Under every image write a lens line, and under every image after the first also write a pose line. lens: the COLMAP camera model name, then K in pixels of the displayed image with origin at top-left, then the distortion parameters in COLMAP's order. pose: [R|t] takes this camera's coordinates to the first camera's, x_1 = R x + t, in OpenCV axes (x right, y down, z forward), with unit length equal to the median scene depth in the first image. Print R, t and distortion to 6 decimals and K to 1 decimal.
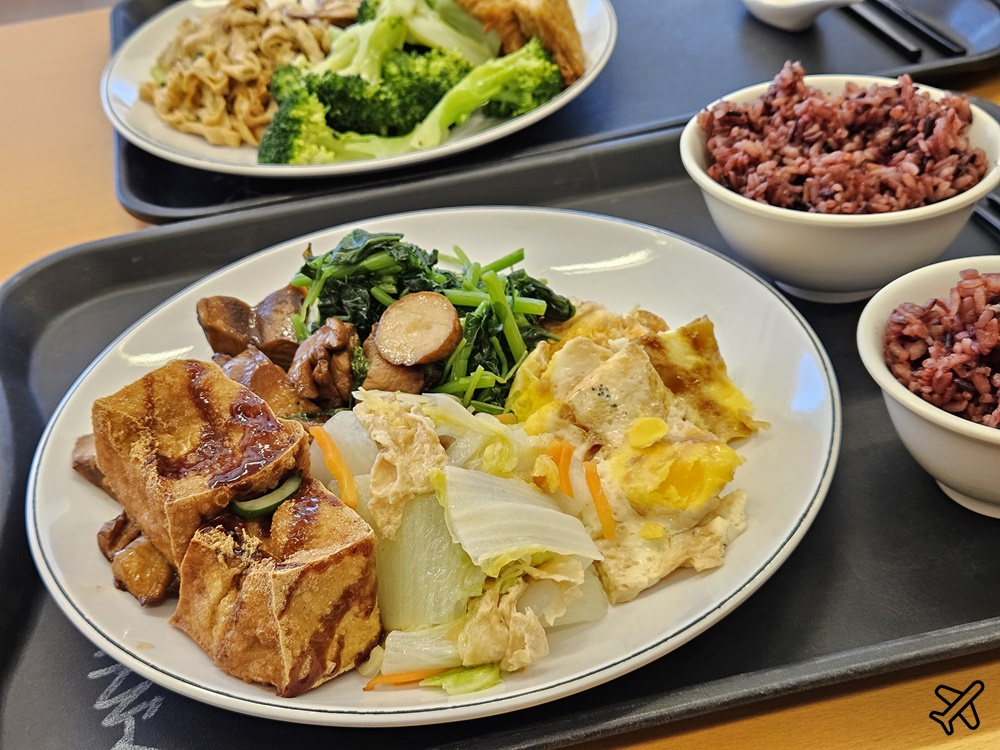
lens RADIAL K [[1363.0, 0, 494.0], [0, 1363.0, 375.5], [0, 0, 1]] dist [0.059912, 0.000000]
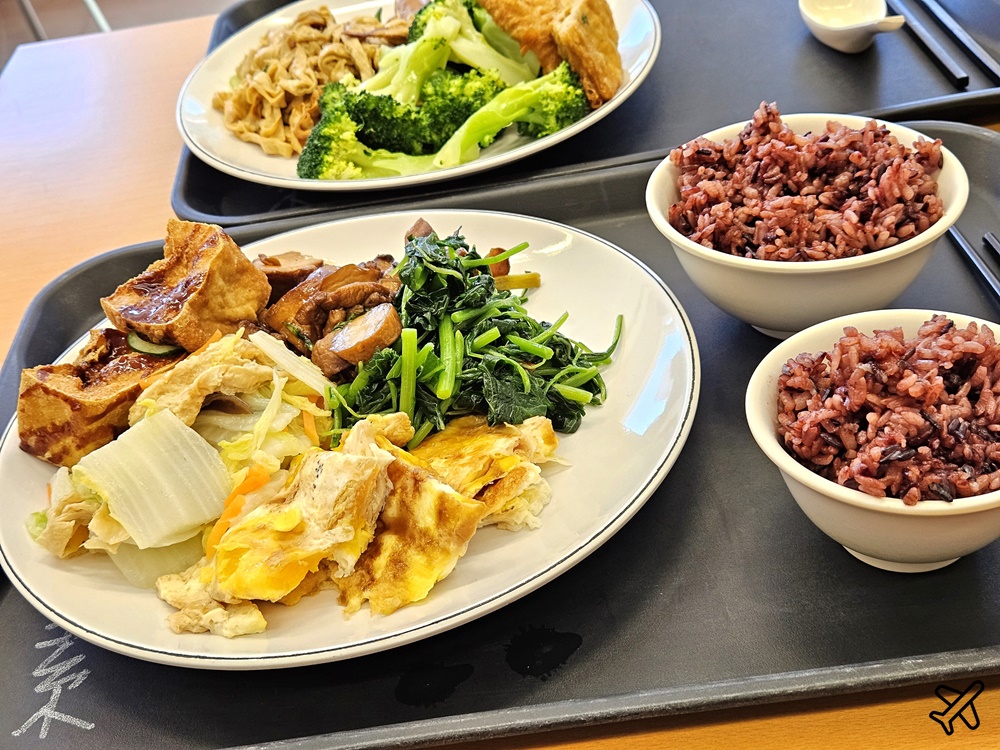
lens RADIAL K [[1363.0, 0, 499.3], [0, 1363.0, 377.2], [0, 0, 1]] dist [0.059912, 0.000000]
pose [[0.985676, 0.056447, -0.158924, 0.167561], [-0.052745, 0.998232, 0.027417, -0.035998], [0.160191, -0.018642, 0.986910, -0.036191]]
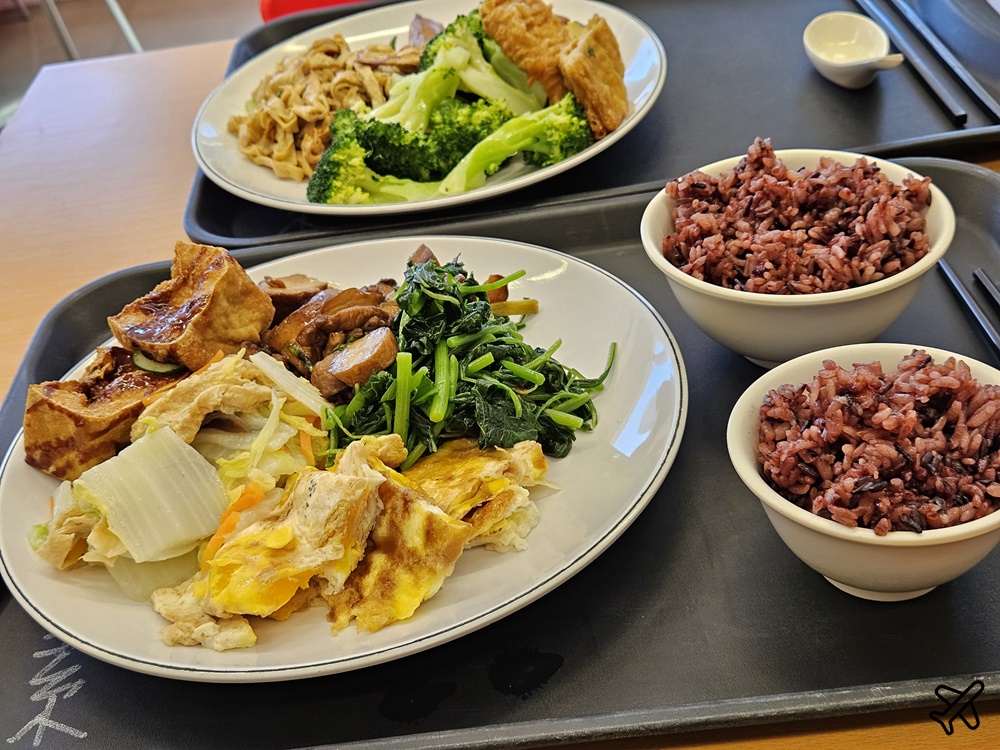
lens RADIAL K [[1363.0, 0, 506.7], [0, 1363.0, 370.2], [0, 0, 1]] dist [0.059912, 0.000000]
pose [[0.982426, 0.072047, -0.172186, 0.188938], [-0.071587, 0.997395, 0.008887, -0.040769], [0.172378, 0.003596, 0.985024, -0.052785]]
